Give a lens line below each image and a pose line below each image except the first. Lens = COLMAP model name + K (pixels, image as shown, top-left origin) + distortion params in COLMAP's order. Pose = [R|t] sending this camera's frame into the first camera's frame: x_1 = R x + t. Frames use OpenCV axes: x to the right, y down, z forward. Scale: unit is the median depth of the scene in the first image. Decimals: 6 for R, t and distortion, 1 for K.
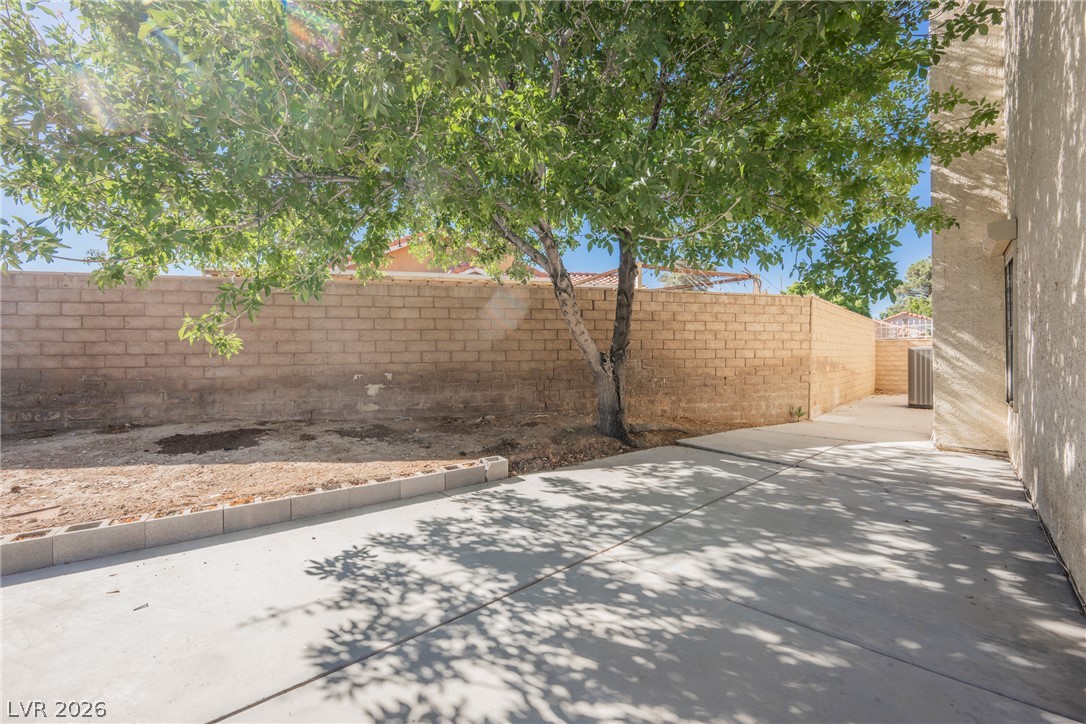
lens RADIAL K [[425.2, 0, 542.6], [0, 425.2, 362.8], [0, 0, 1]] dist [0.002402, 0.000289]
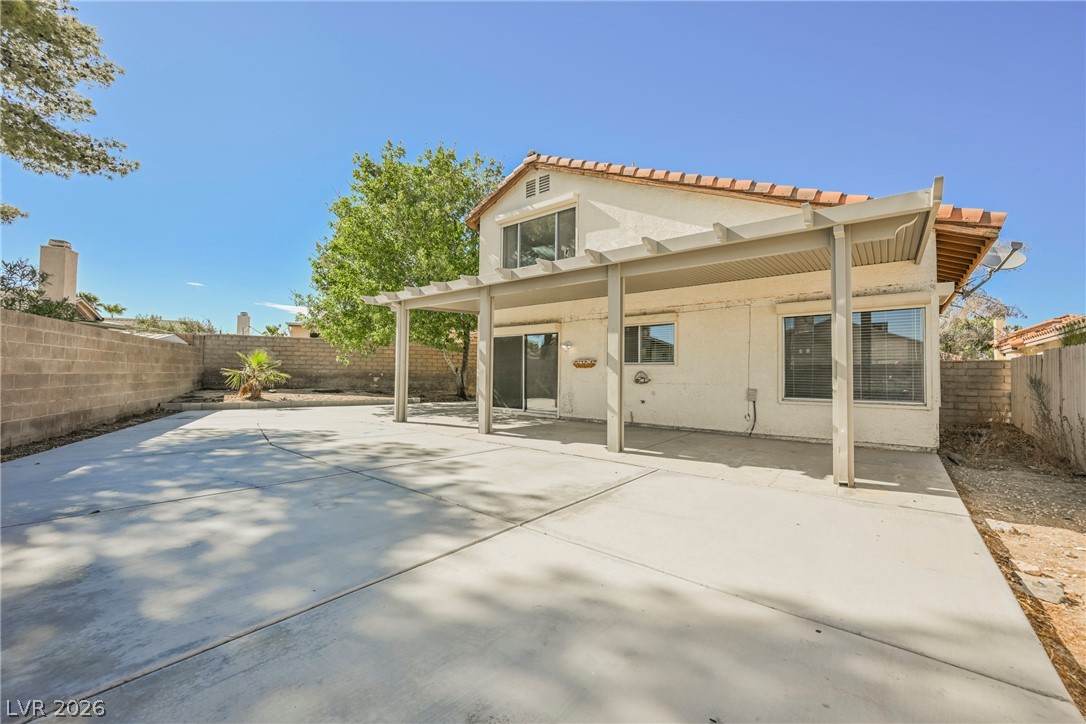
lens RADIAL K [[425.2, 0, 541.3], [0, 425.2, 366.7], [0, 0, 1]] dist [0.002402, 0.000289]
pose [[0.994293, 0.027933, 0.102964, 0.417665], [-0.024993, 0.999245, -0.029730, 0.040583], [-0.103717, 0.026987, 0.994241, -2.032150]]
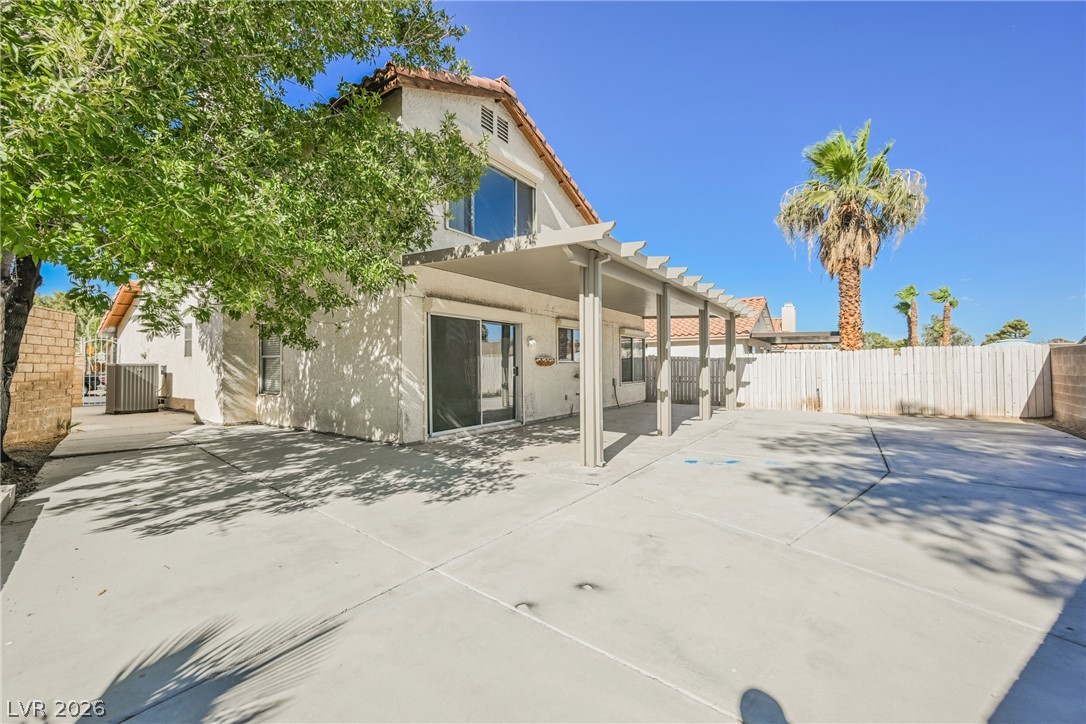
lens RADIAL K [[425.2, 0, 542.1], [0, 425.2, 357.3], [0, 0, 1]] dist [0.002402, 0.000289]
pose [[-0.151869, 0.032561, 0.987864, -0.914796], [0.016967, 0.999396, -0.030333, 0.005678], [-0.988255, 0.012155, -0.152330, 0.023218]]
